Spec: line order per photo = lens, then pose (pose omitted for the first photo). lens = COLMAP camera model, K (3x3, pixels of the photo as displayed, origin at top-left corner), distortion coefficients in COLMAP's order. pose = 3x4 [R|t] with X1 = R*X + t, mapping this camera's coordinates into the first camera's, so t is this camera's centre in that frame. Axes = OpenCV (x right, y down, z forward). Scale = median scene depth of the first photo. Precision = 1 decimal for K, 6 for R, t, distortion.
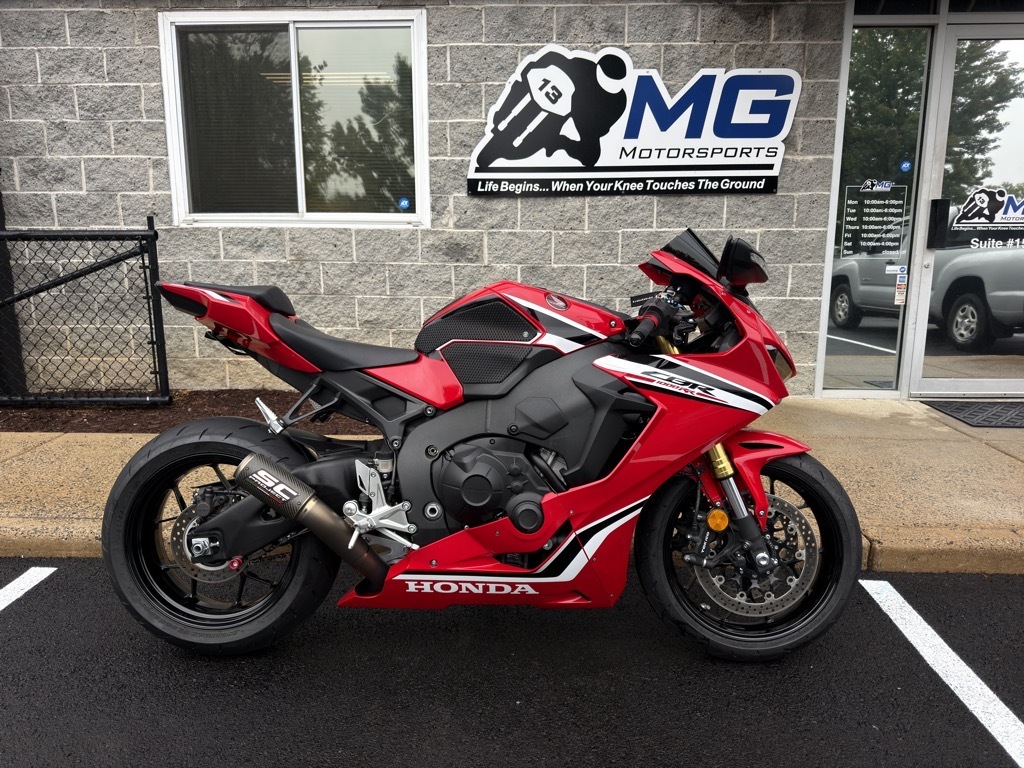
lens RADIAL K [[707.4, 0, 513.4], [0, 707.4, 396.8], [0, 0, 1]] dist [-0.006447, -0.016183]
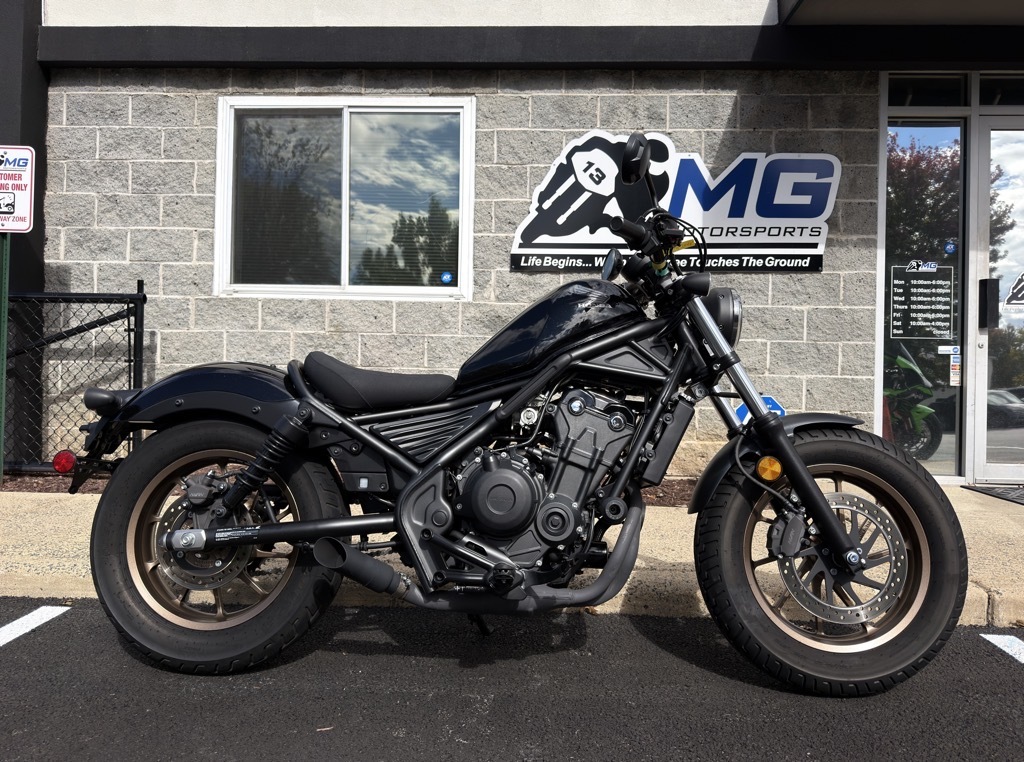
lens RADIAL K [[707.4, 0, 511.9], [0, 707.4, 396.6], [0, 0, 1]] dist [-0.006447, -0.016183]
pose [[0.999798, 0.016839, -0.010940, -0.049633], [-0.018604, 0.981805, -0.188978, 0.080259], [0.007559, 0.189144, 0.981920, 0.055066]]
